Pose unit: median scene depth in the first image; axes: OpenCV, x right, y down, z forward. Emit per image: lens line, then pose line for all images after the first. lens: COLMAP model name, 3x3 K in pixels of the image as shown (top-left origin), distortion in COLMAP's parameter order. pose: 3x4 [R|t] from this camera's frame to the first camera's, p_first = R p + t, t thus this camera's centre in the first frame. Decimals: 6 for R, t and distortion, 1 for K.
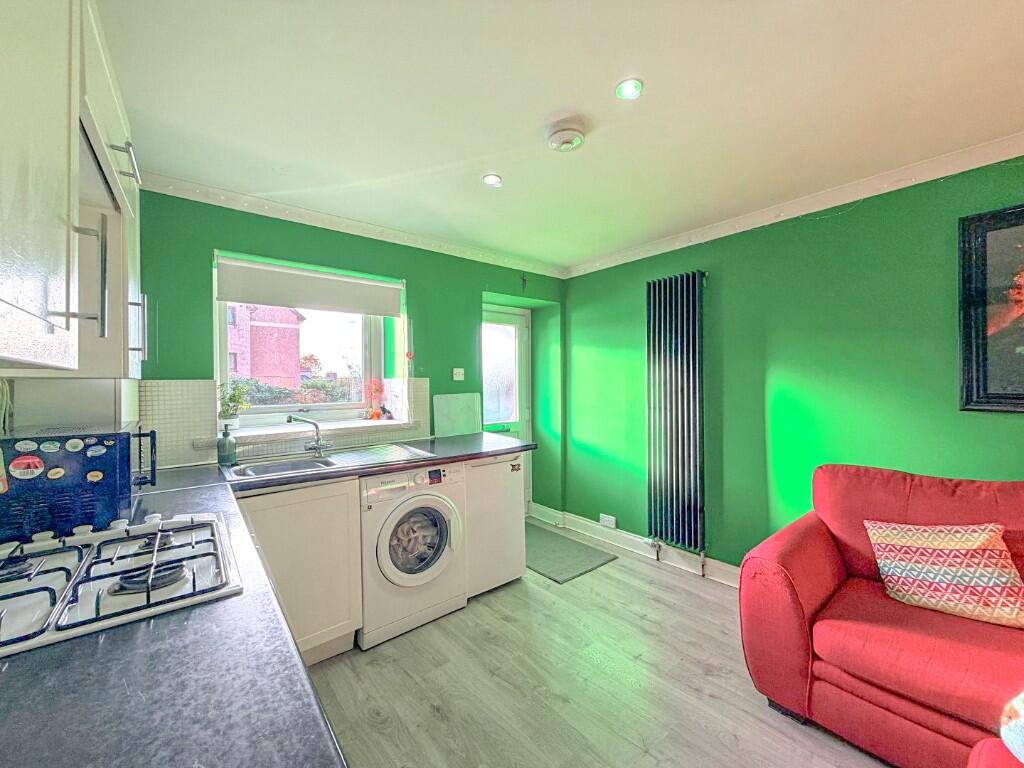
lens RADIAL K [[407.8, 0, 508.3], [0, 407.8, 385.1], [0, 0, 1]] dist [0.000162, -0.000100]
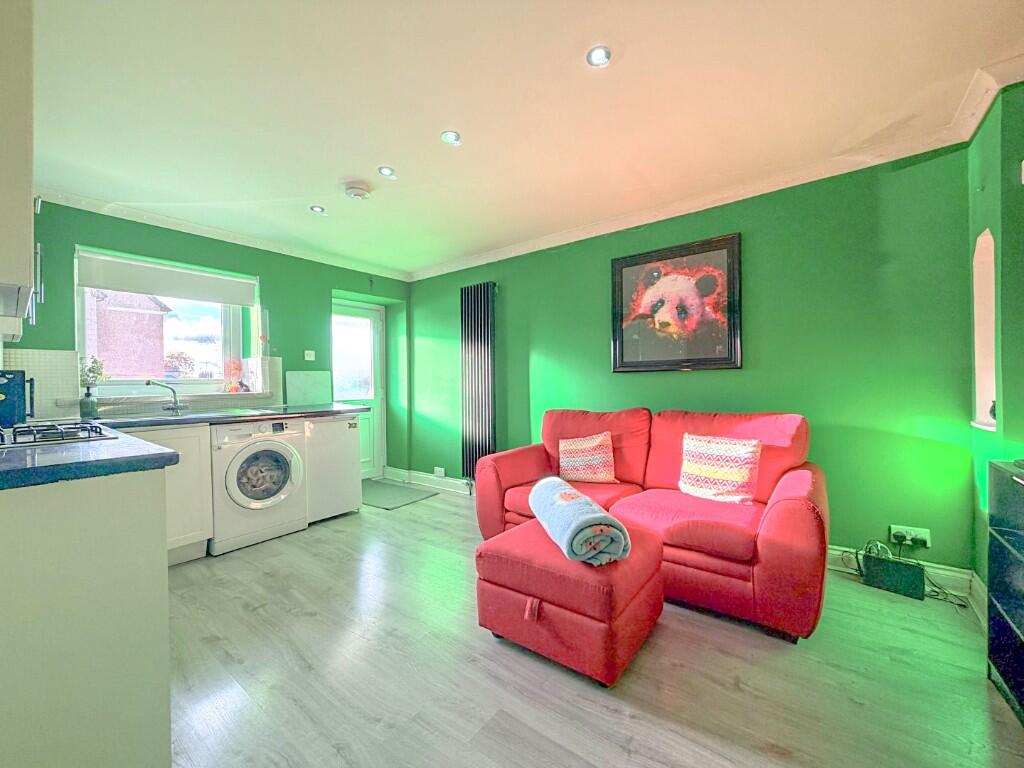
lens RADIAL K [[407.8, 0, 508.3], [0, 407.8, 385.1], [0, 0, 1]] dist [0.000162, -0.000100]
pose [[0.974171, -0.005835, 0.225736, 0.198670], [0.006180, 0.999981, -0.000820, 0.073655], [-0.225726, 0.002194, 0.974188, -0.362068]]
